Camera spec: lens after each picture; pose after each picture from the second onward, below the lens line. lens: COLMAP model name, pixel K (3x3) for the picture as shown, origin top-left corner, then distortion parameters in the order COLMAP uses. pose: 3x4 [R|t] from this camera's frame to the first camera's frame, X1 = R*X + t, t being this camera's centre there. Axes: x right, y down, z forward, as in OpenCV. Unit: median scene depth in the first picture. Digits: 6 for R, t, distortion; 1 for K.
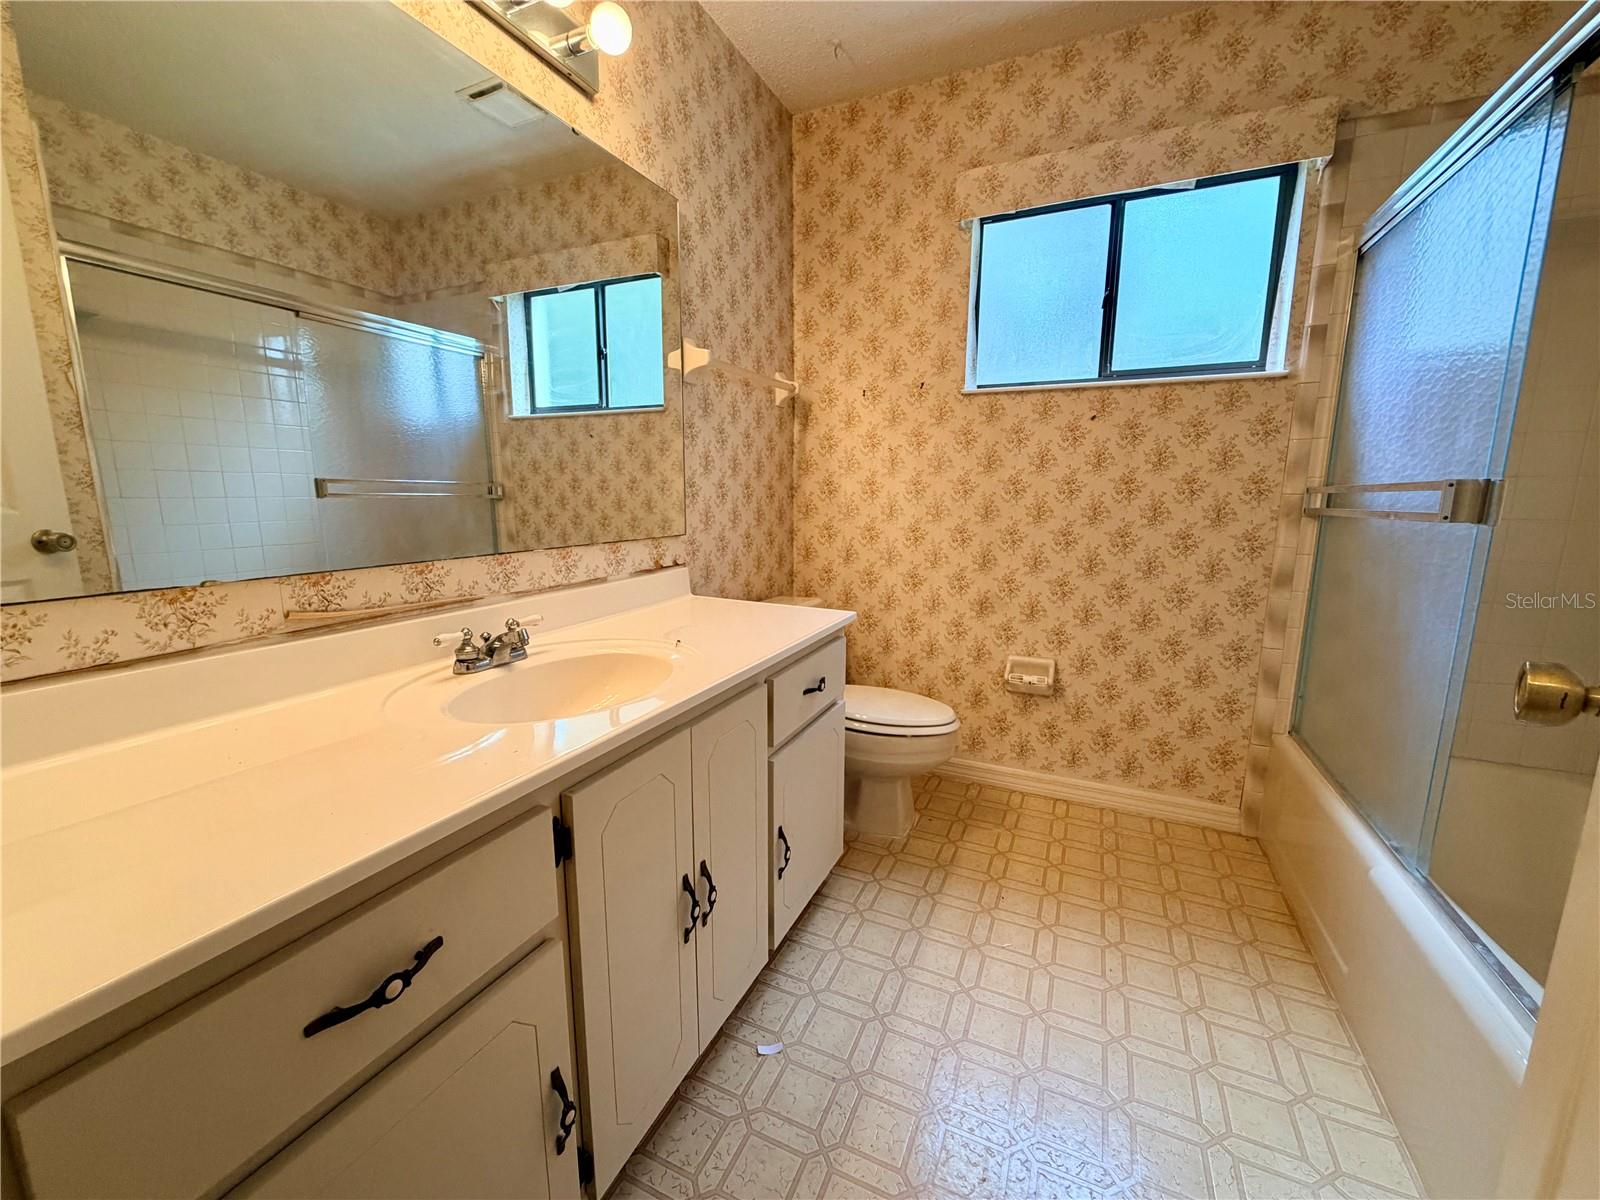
lens RADIAL K [[639.0, 0, 794.4], [0, 639.0, 600.2], [0, 0, 1]] dist [-0.003360, 0.000446]
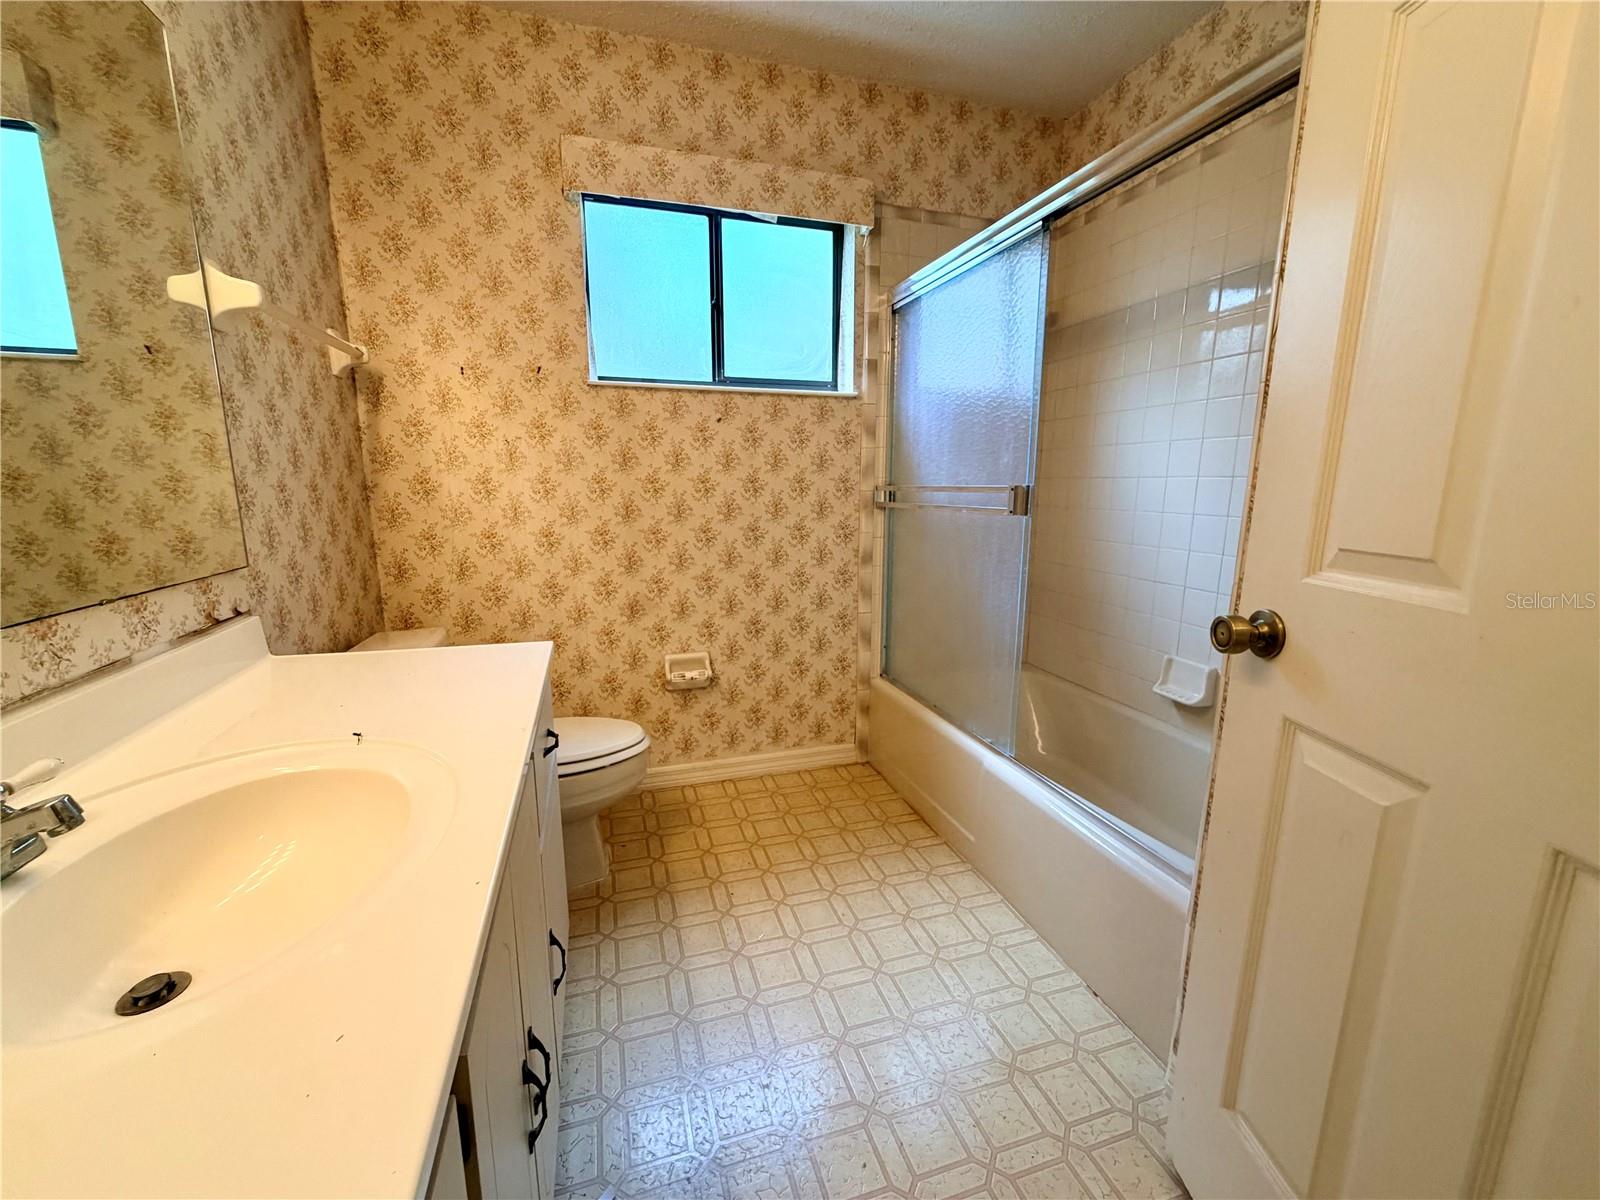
lens RADIAL K [[639.0, 0, 799.5], [0, 639.0, 600.7], [0, 0, 1]] dist [-0.003360, 0.000446]
pose [[0.737132, -0.127662, 0.663580, -0.180413], [0.113449, 0.991434, 0.064712, -0.043714], [-0.666157, 0.027581, 0.745301, 0.135150]]
